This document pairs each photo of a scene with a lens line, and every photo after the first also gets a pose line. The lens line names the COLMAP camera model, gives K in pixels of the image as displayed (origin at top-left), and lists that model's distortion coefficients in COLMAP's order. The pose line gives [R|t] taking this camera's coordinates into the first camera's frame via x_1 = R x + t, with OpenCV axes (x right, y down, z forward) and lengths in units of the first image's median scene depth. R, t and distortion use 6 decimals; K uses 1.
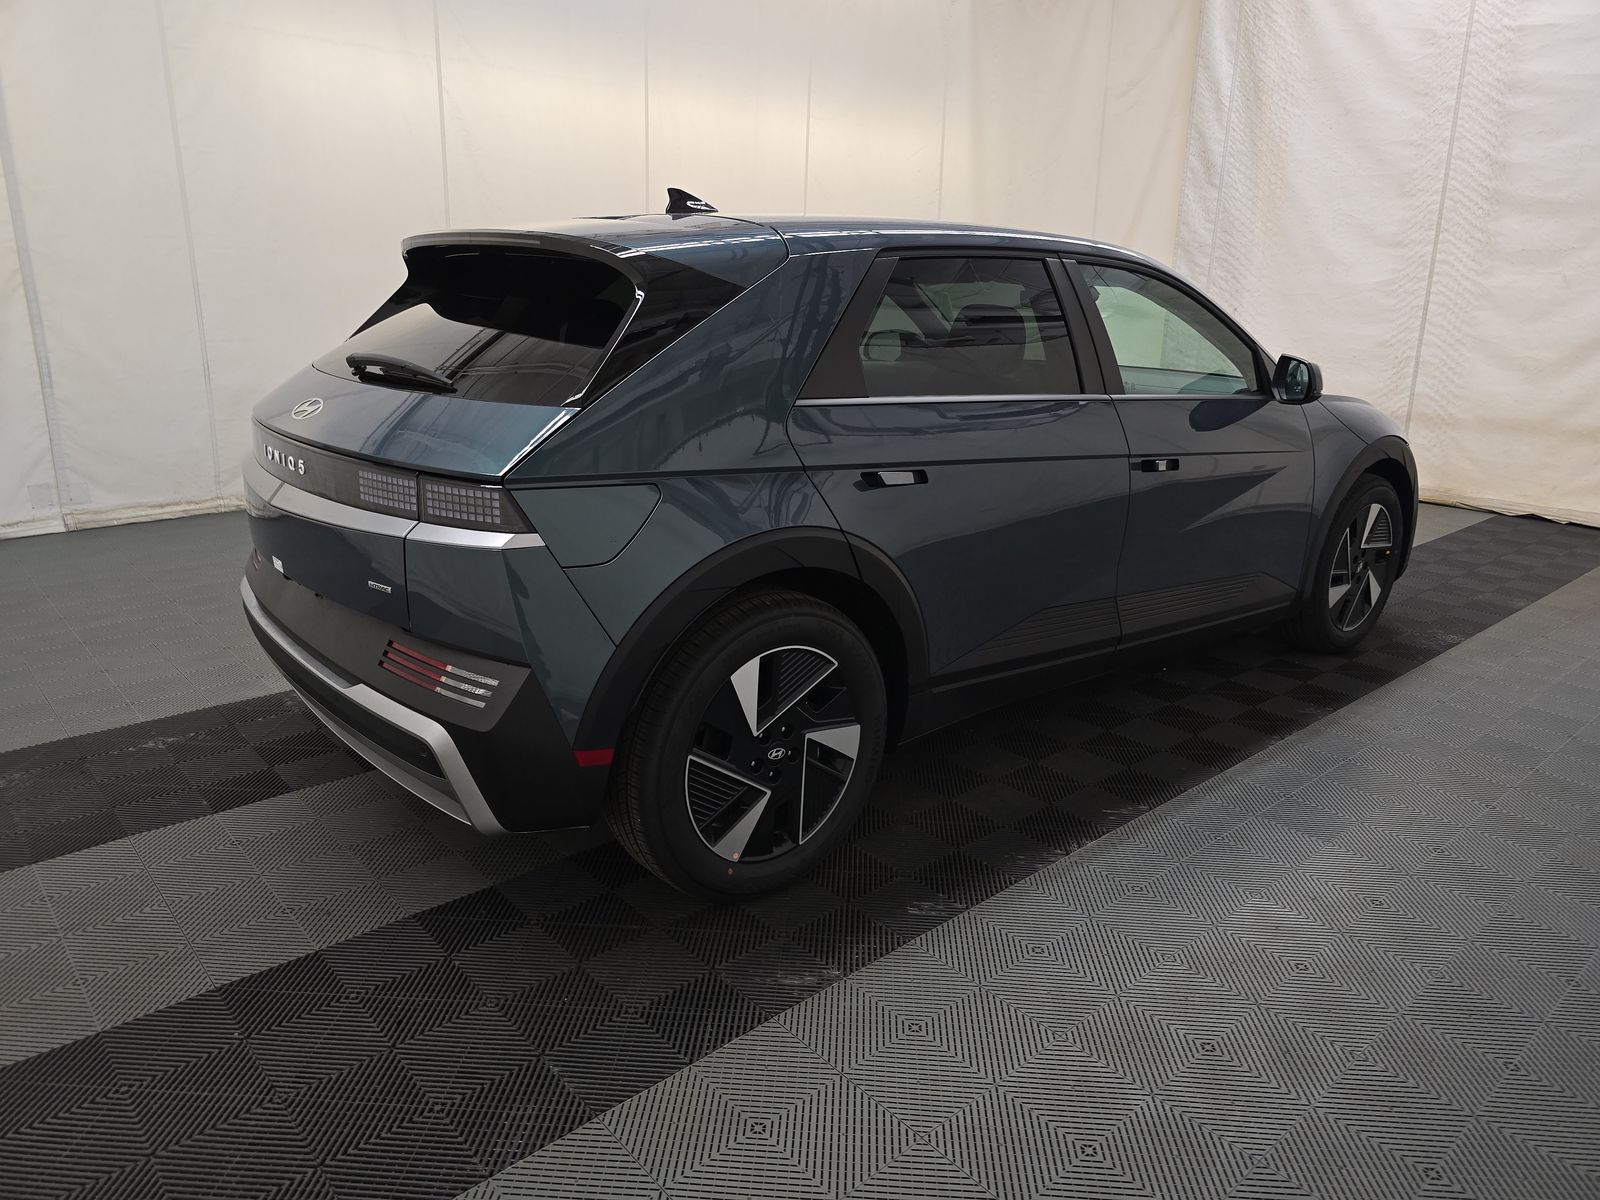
lens RADIAL K [[1065.7, 0, 800.0], [0, 1065.7, 600.0], [0, 0, 1]] dist [0.010886, -0.017388]
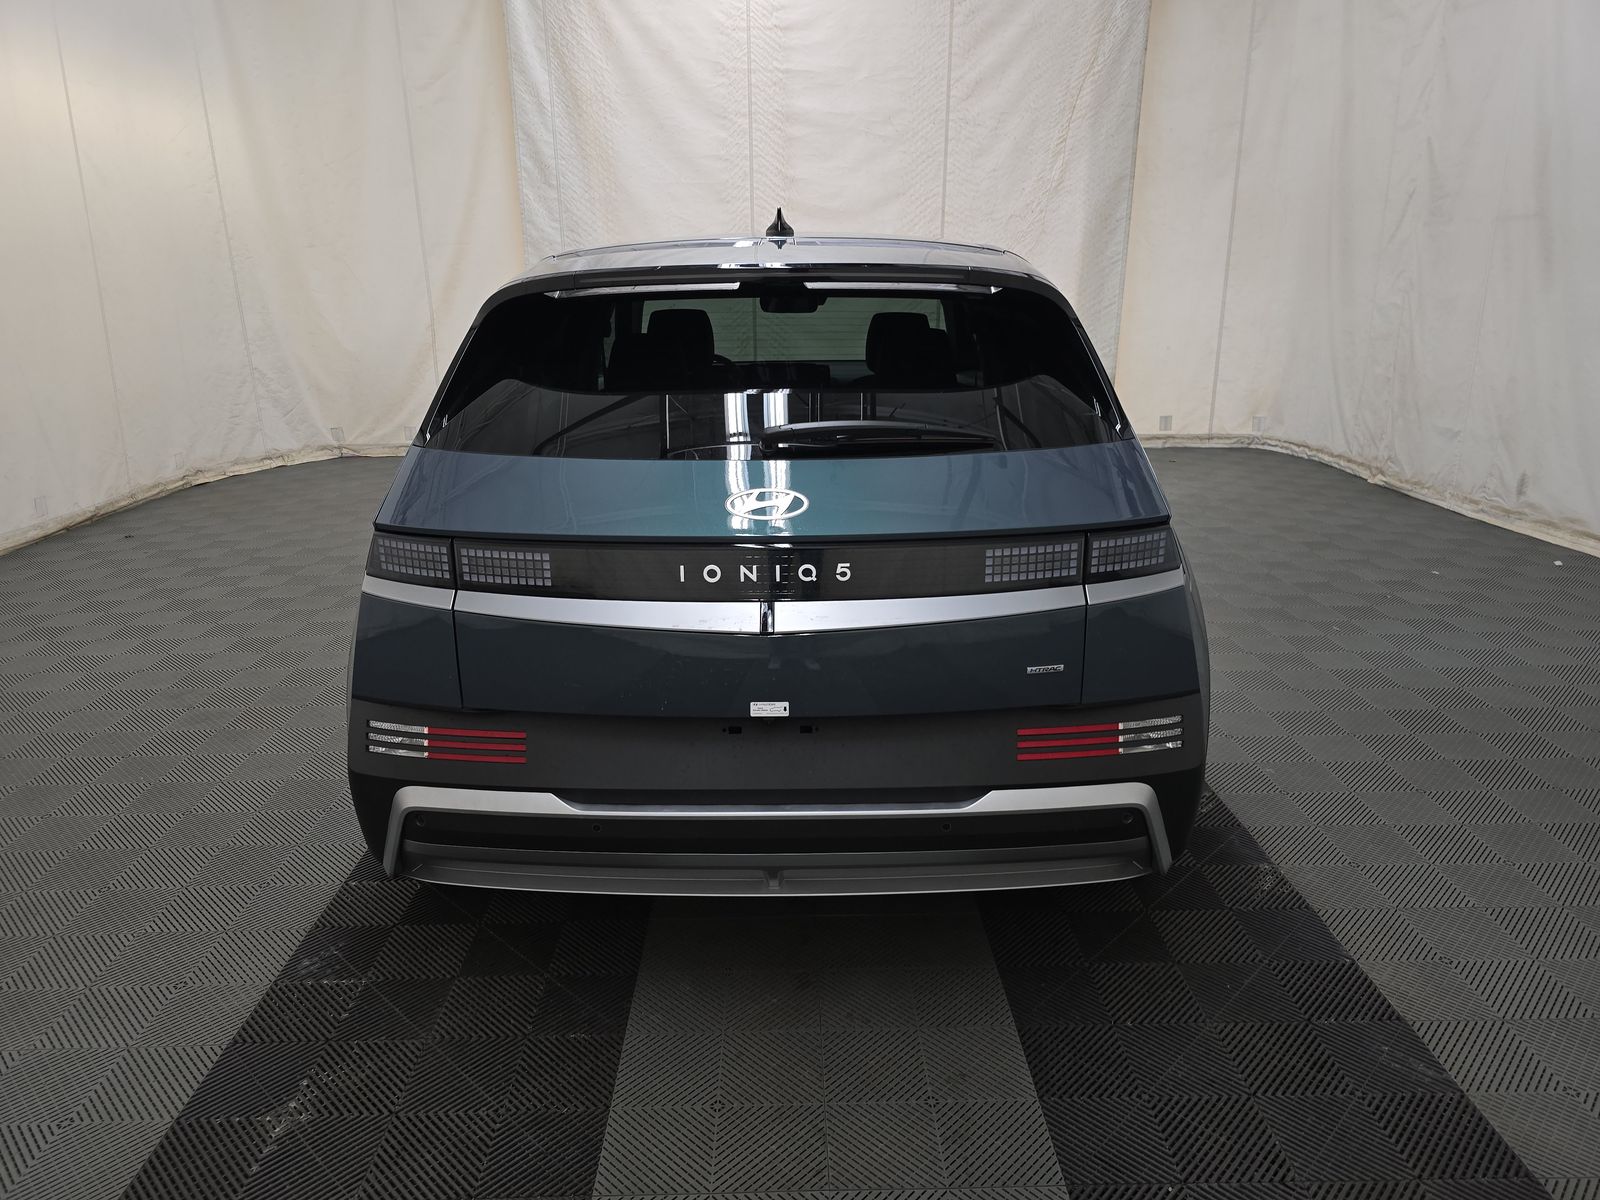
lens RADIAL K [[1080.5, 0, 800.0], [0, 1080.5, 600.0], [0, 0, 1]] dist [0.001095, -0.000175]
pose [[0.648163, -0.245951, 0.720689, -0.368475], [0.238656, 0.964335, 0.114462, -0.070322], [-0.723138, 0.097807, 0.683744, 0.162361]]
